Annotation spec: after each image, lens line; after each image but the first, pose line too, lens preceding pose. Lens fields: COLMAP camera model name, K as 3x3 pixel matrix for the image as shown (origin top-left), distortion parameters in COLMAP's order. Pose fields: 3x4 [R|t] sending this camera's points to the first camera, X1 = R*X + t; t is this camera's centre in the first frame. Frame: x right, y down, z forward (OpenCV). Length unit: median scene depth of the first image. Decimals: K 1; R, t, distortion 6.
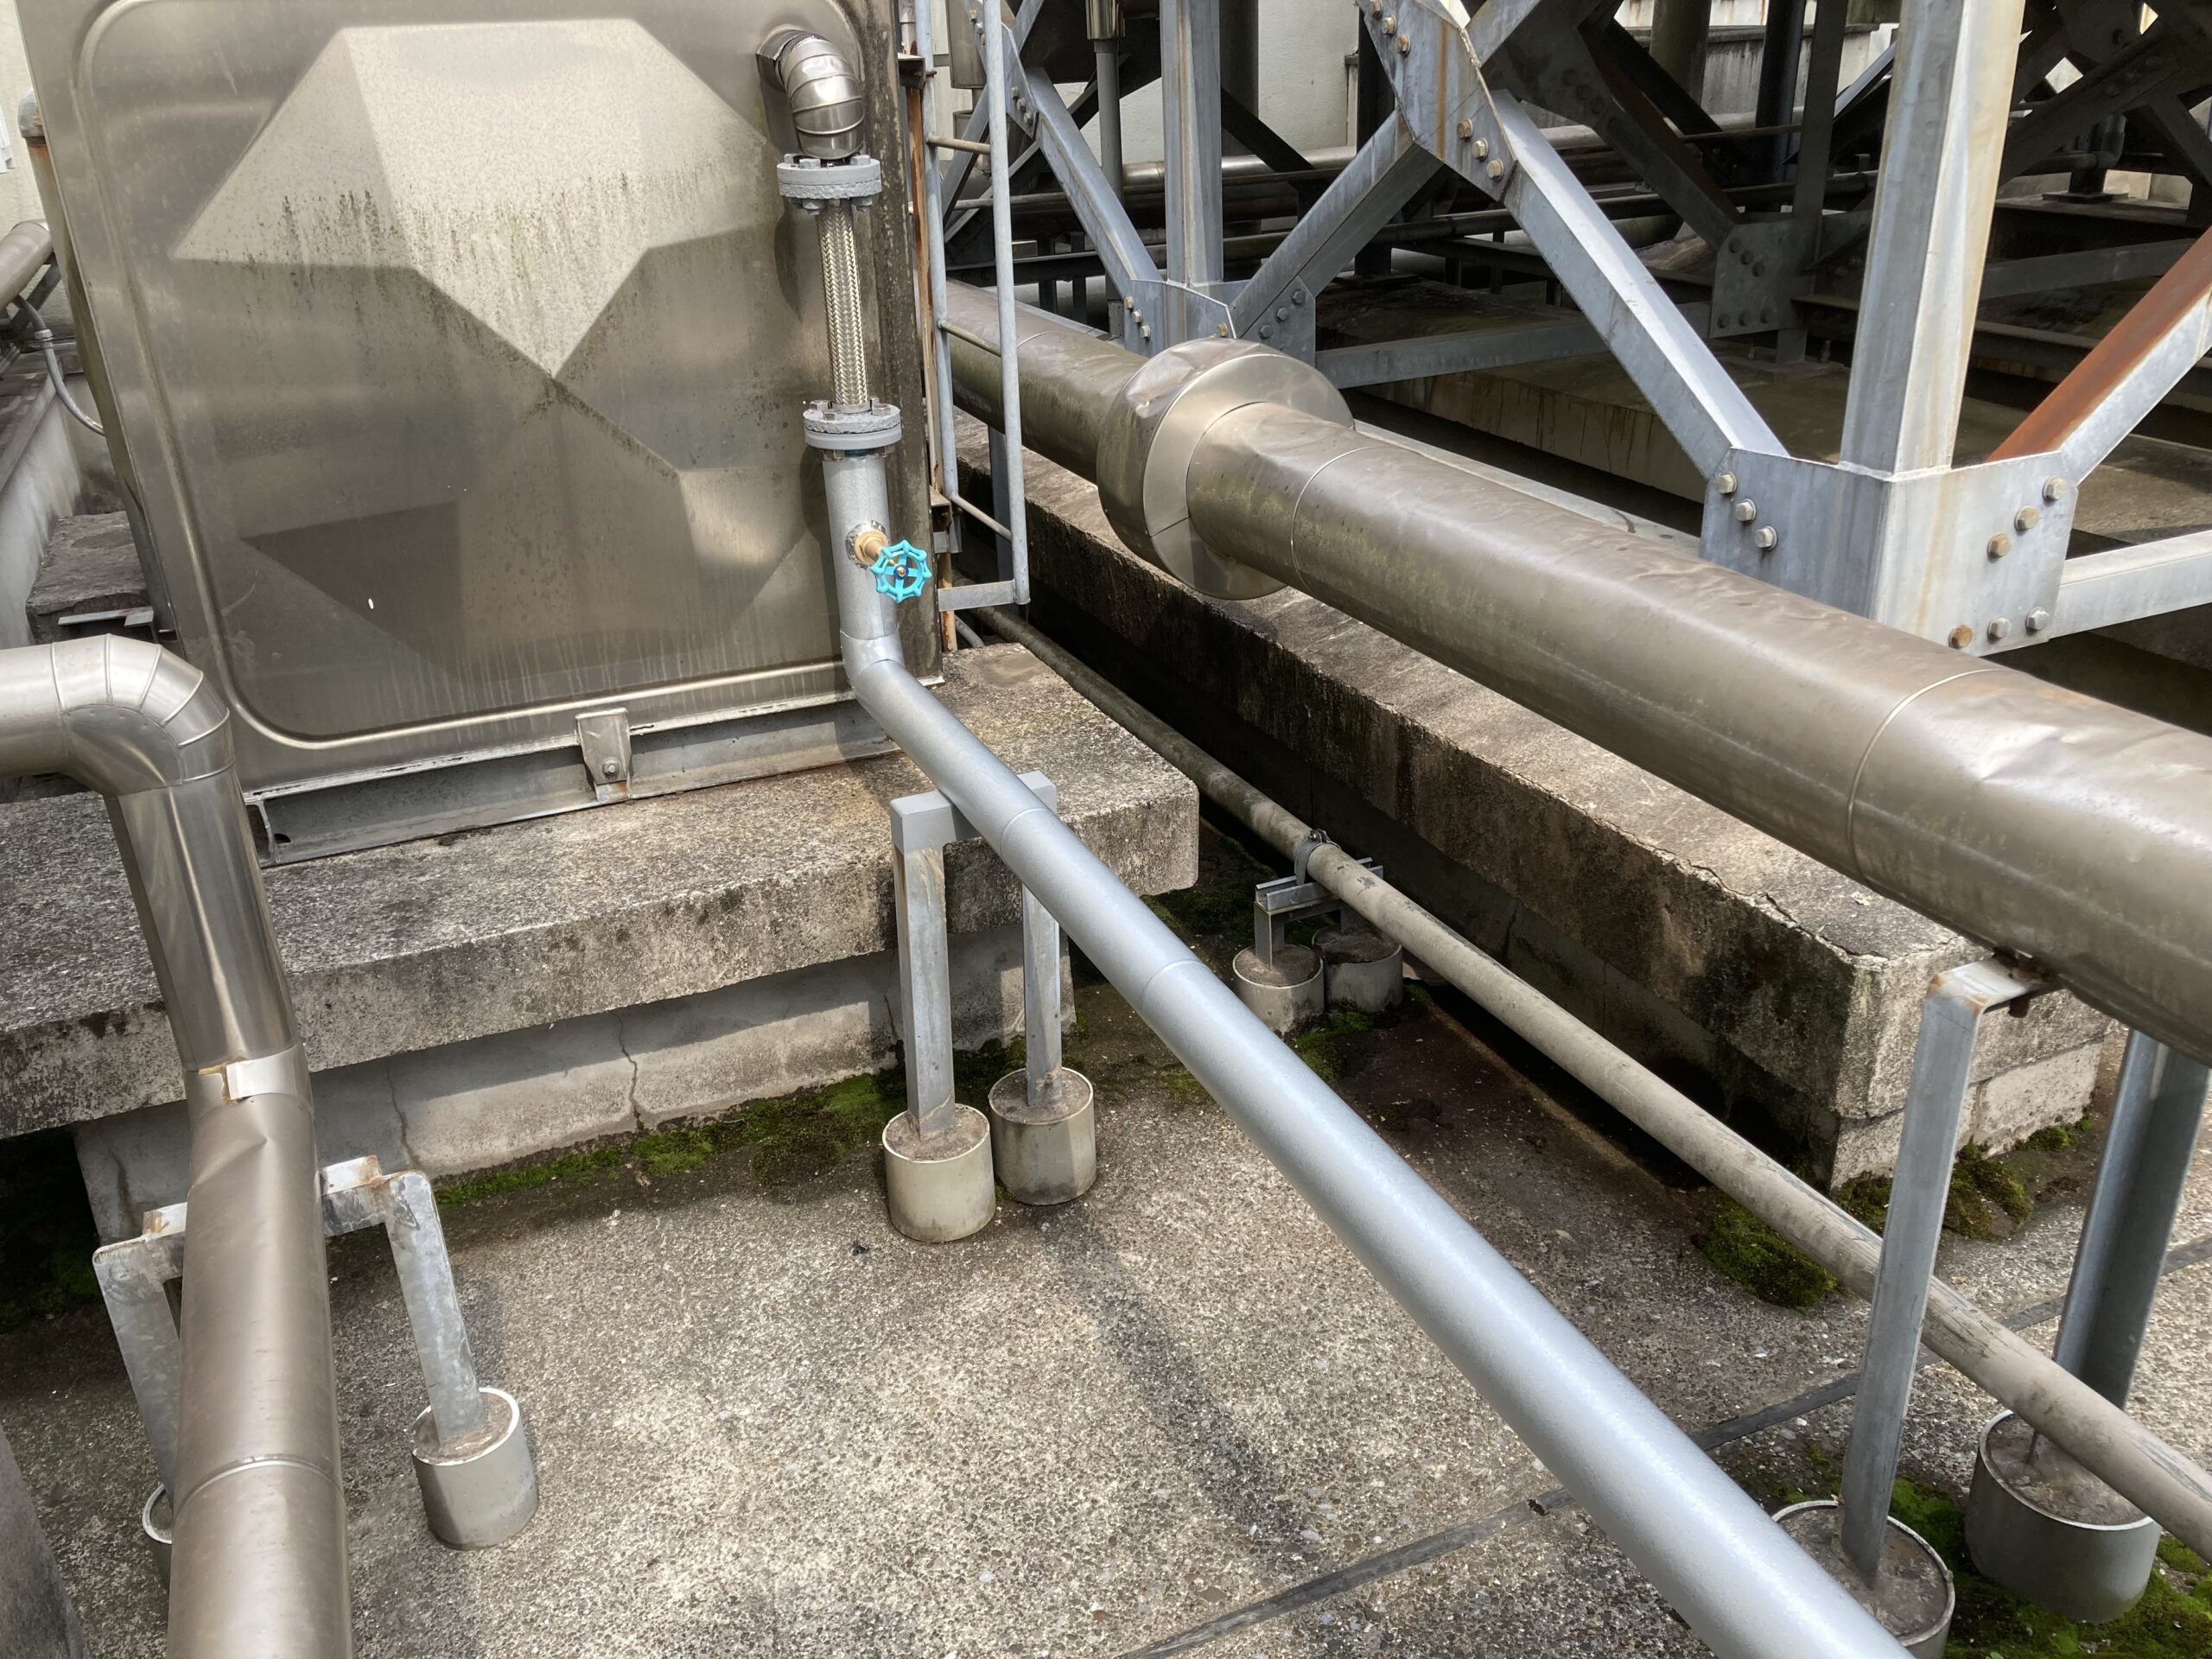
lens RADIAL K [[1792.8, 0, 1115.6], [0, 1792.8, 838.1], [0, 0, 1]] dist [0.019762, -0.018679]
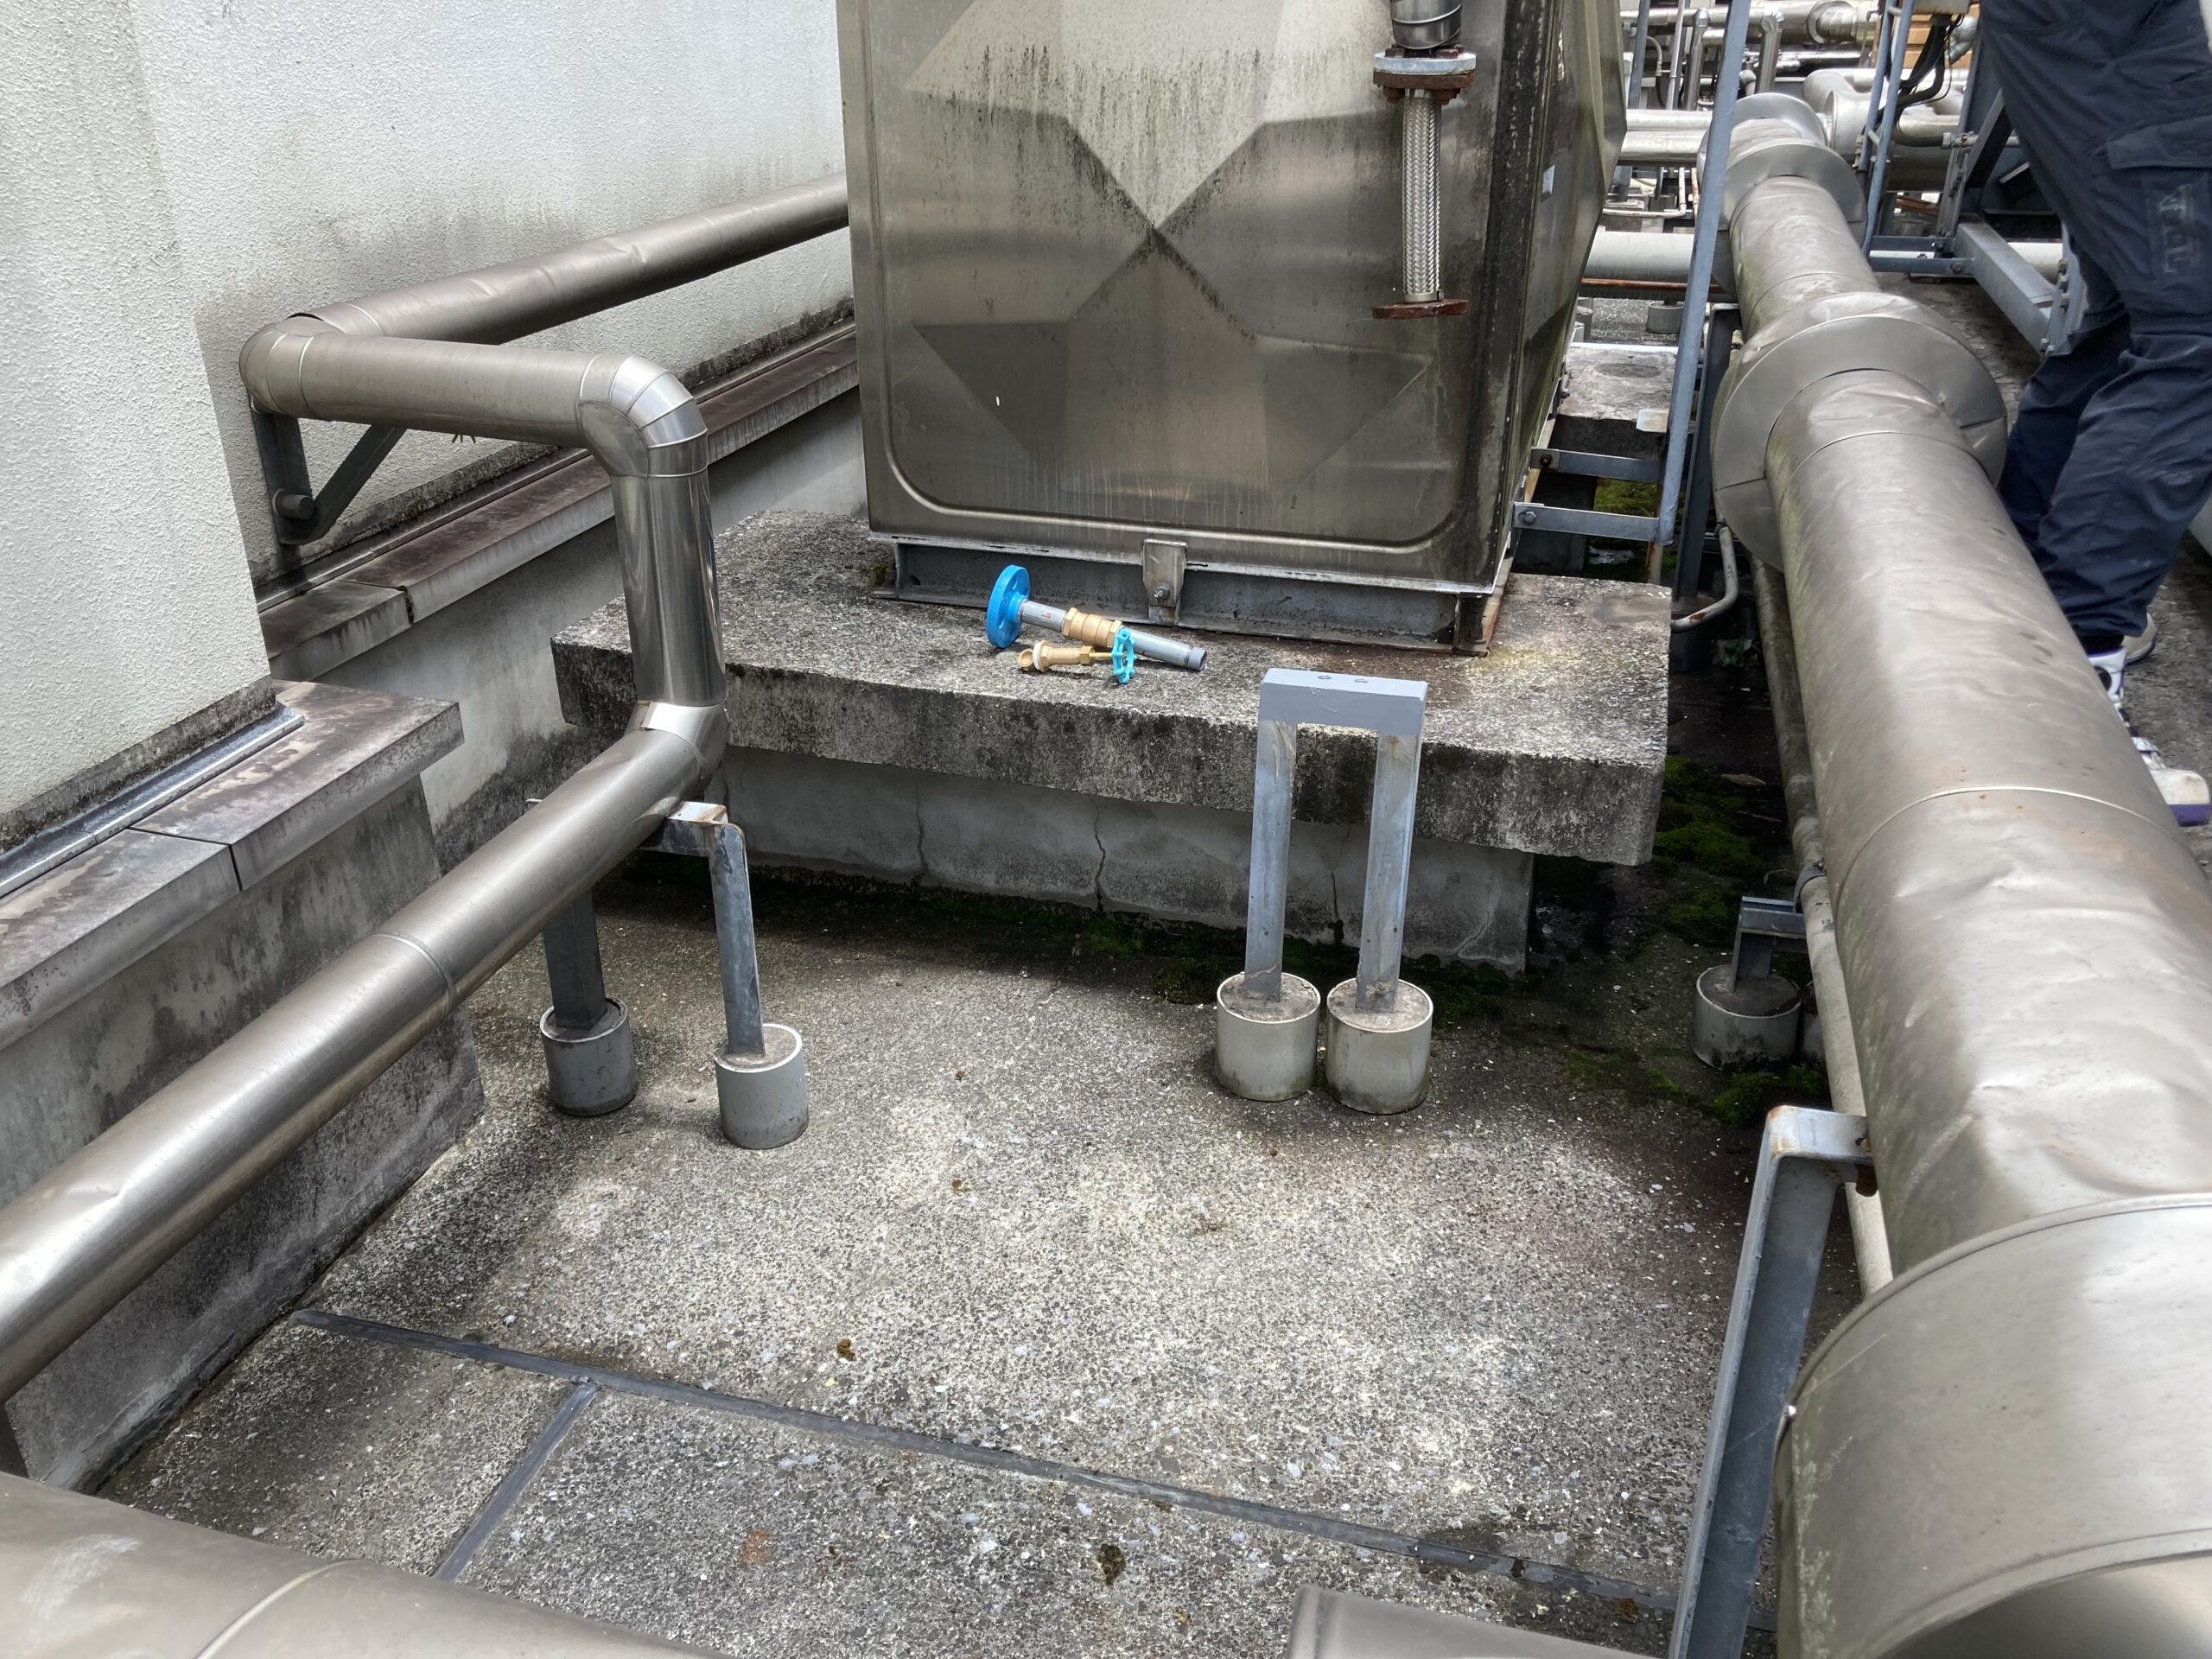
lens RADIAL K [[1792.8, 0, 1153.1], [0, 1792.8, 819.5], [0, 0, 1]] dist [0.019762, -0.018679]
pose [[0.786377, 0.306152, -0.536546, 0.394706], [-0.288816, 0.949990, 0.118765, -0.040146], [0.546073, 0.061569, 0.835472, 0.091601]]
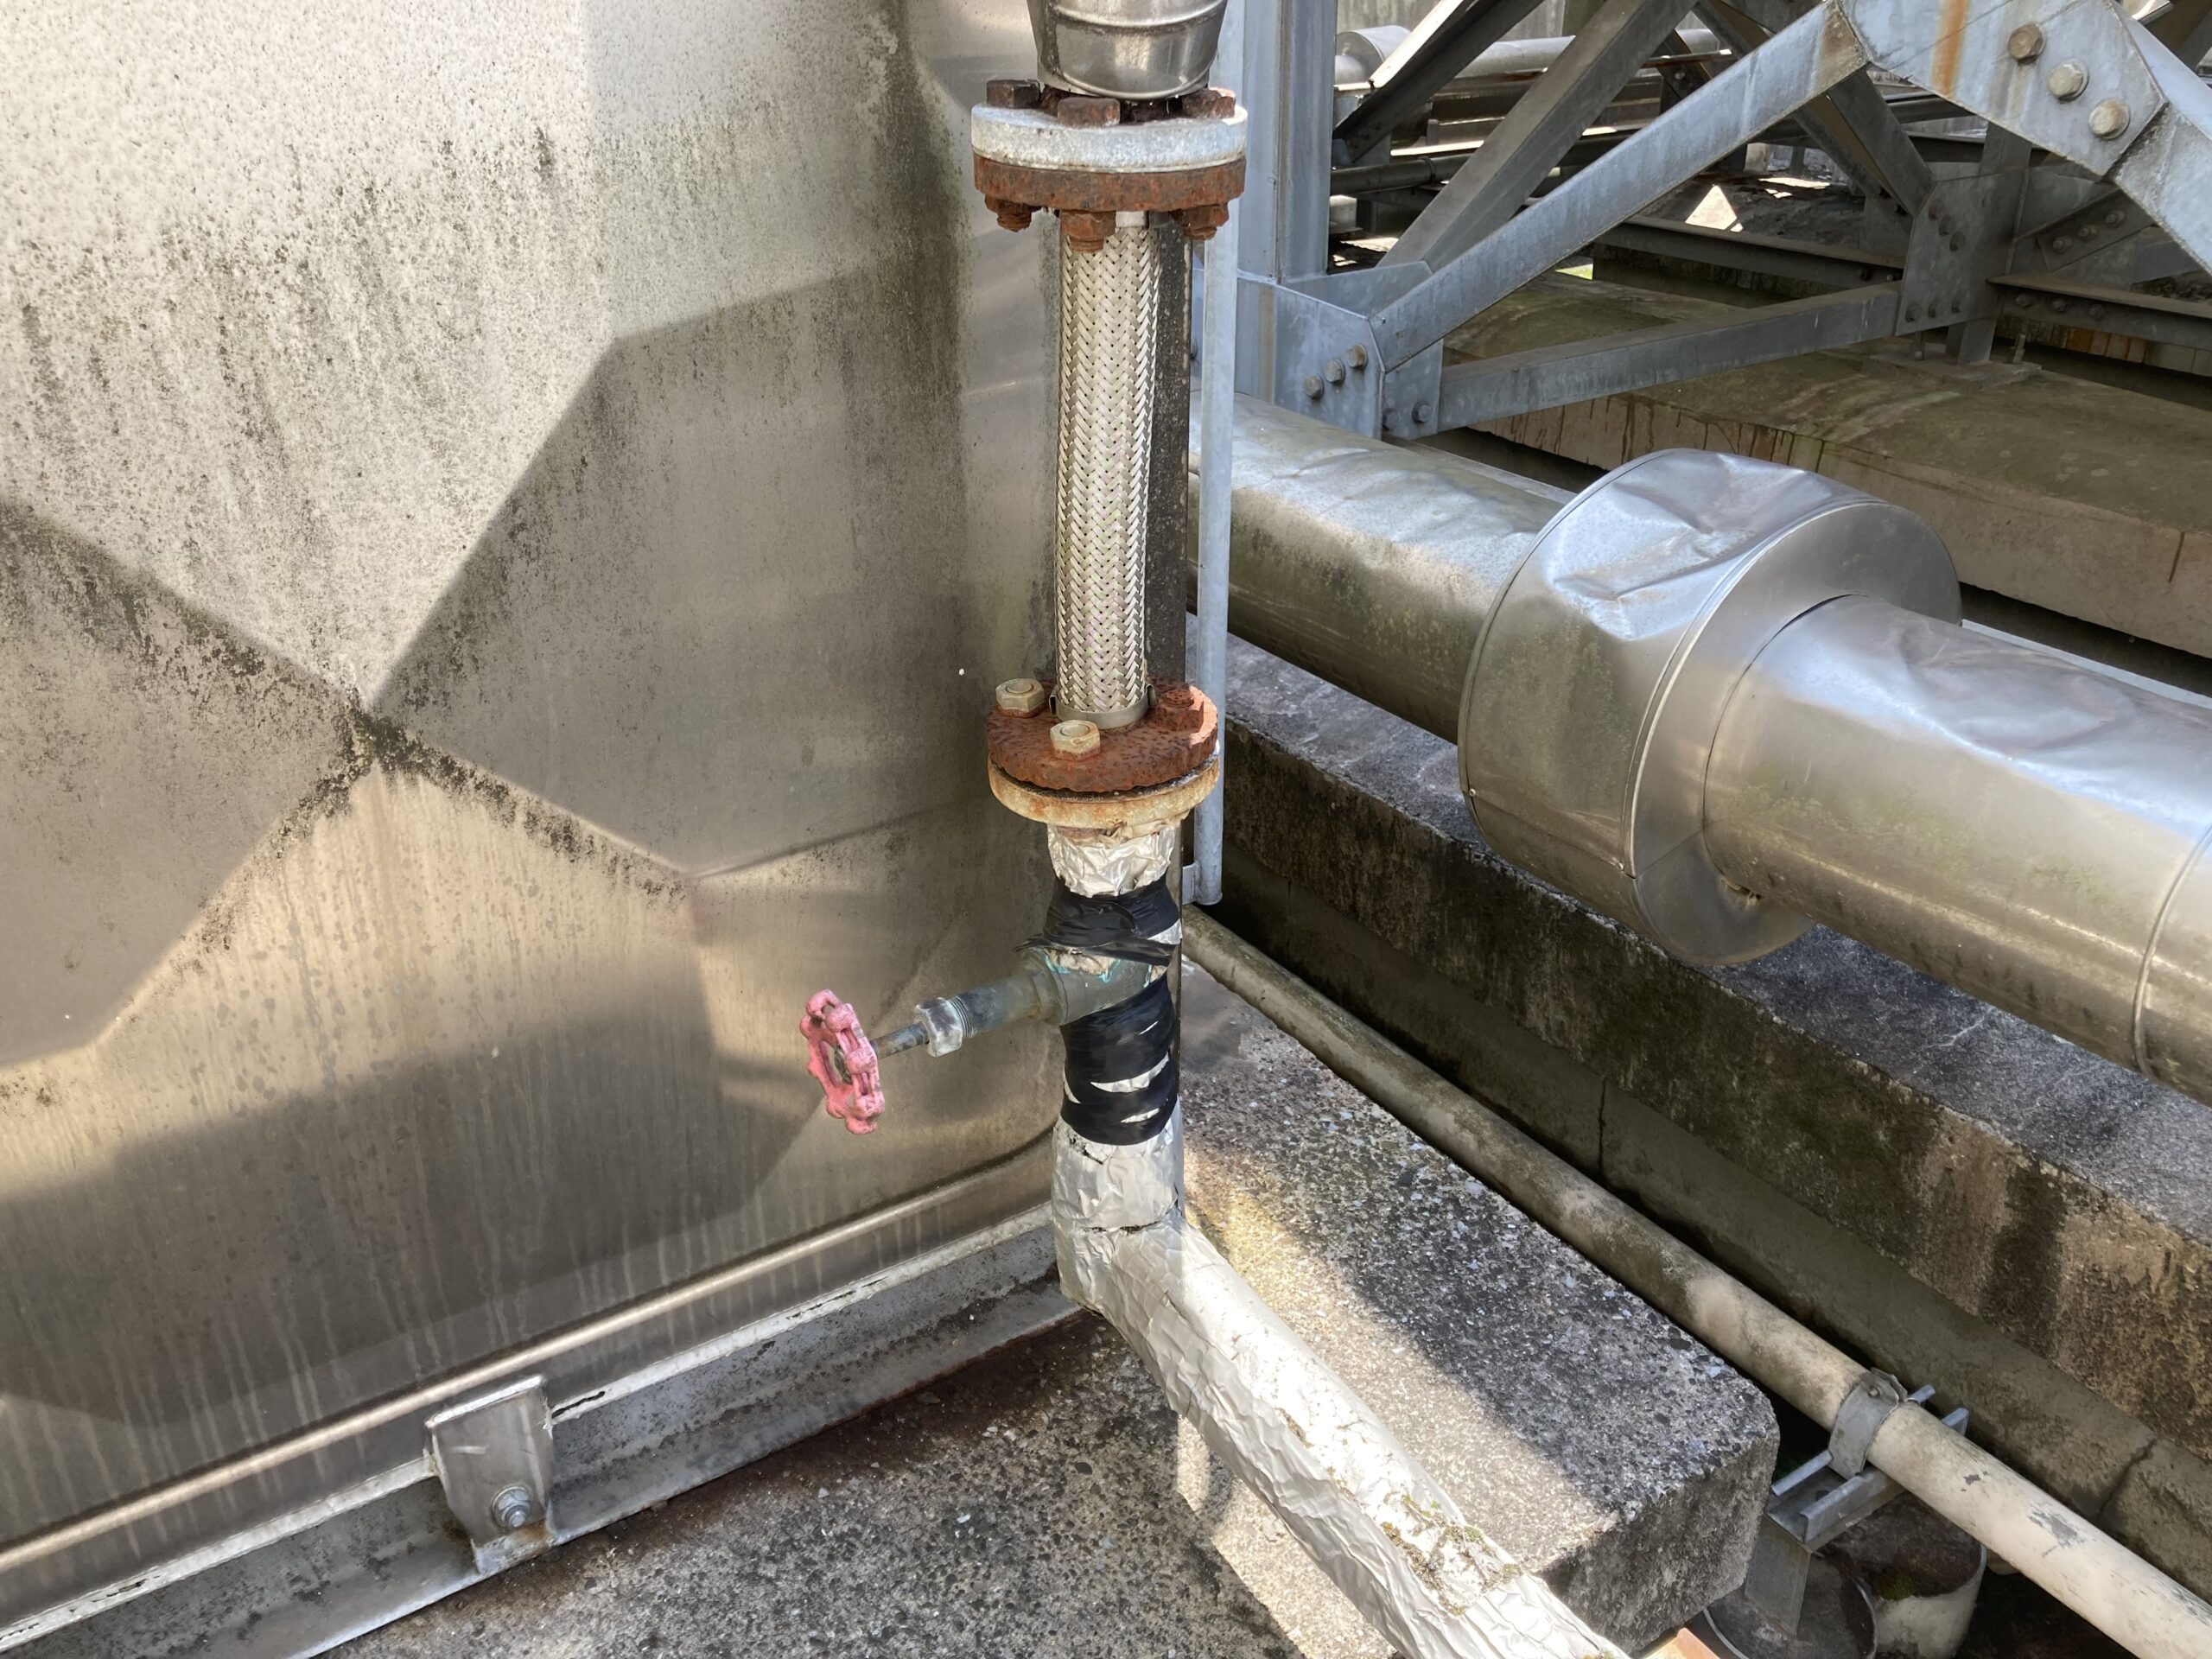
lens RADIAL K [[1792.8, 0, 1110.9], [0, 1792.8, 812.0], [0, 0, 1]] dist [0.019762, -0.018679]
pose [[0.984149, -0.055615, 0.168397, -0.228684], [0.050501, 0.998128, 0.034508, -0.240500], [-0.170001, -0.025456, 0.985115, 0.624408]]
